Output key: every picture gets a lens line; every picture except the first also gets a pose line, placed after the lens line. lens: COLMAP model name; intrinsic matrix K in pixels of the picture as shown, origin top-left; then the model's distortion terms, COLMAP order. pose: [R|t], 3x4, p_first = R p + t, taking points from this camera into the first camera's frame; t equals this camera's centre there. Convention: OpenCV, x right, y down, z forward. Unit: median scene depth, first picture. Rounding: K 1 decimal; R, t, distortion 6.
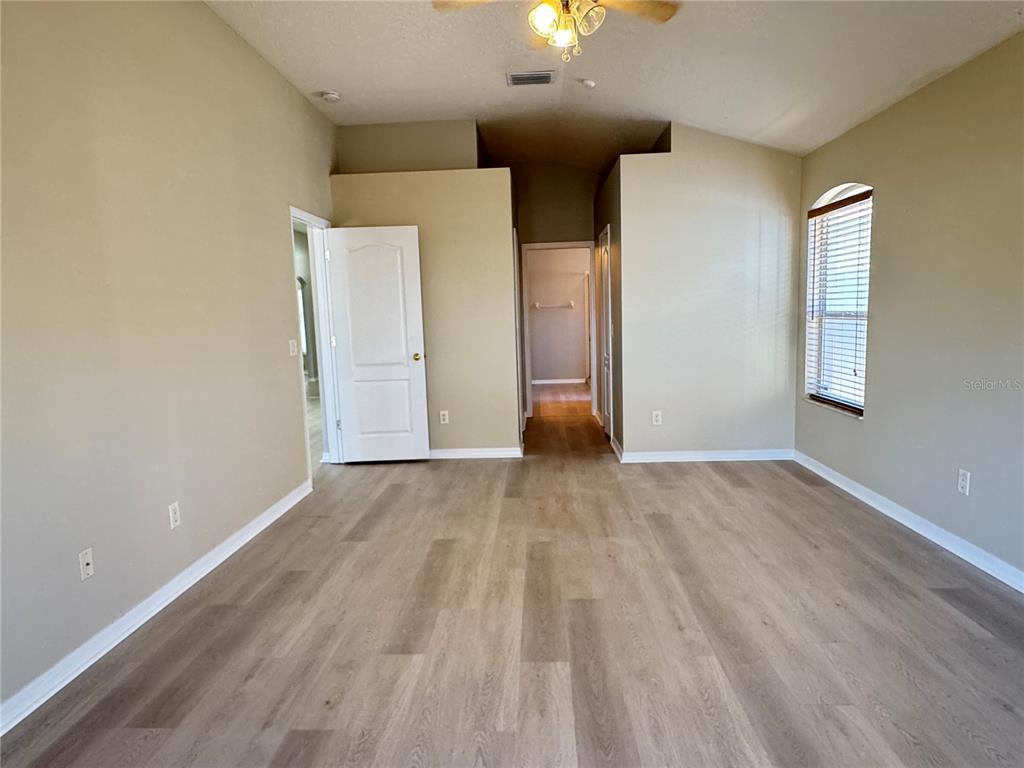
lens RADIAL K [[615.6, 0, 506.8], [0, 615.6, 384.7], [0, 0, 1]] dist [0.000164, 0.000819]
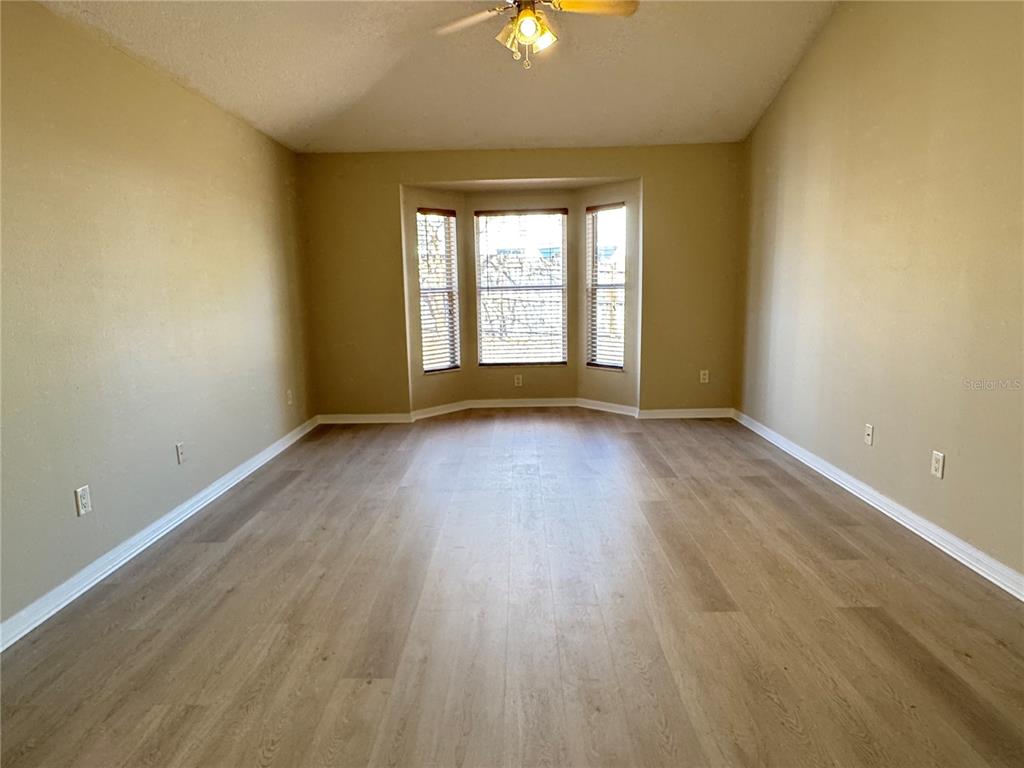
lens RADIAL K [[615.6, 0, 506.8], [0, 615.6, 384.7], [0, 0, 1]] dist [0.000164, 0.000819]
pose [[-0.998063, 0.058495, -0.021175, 0.153853], [0.050331, 0.959322, 0.277791, -0.208628], [0.036563, 0.276187, -0.960408, 1.800829]]
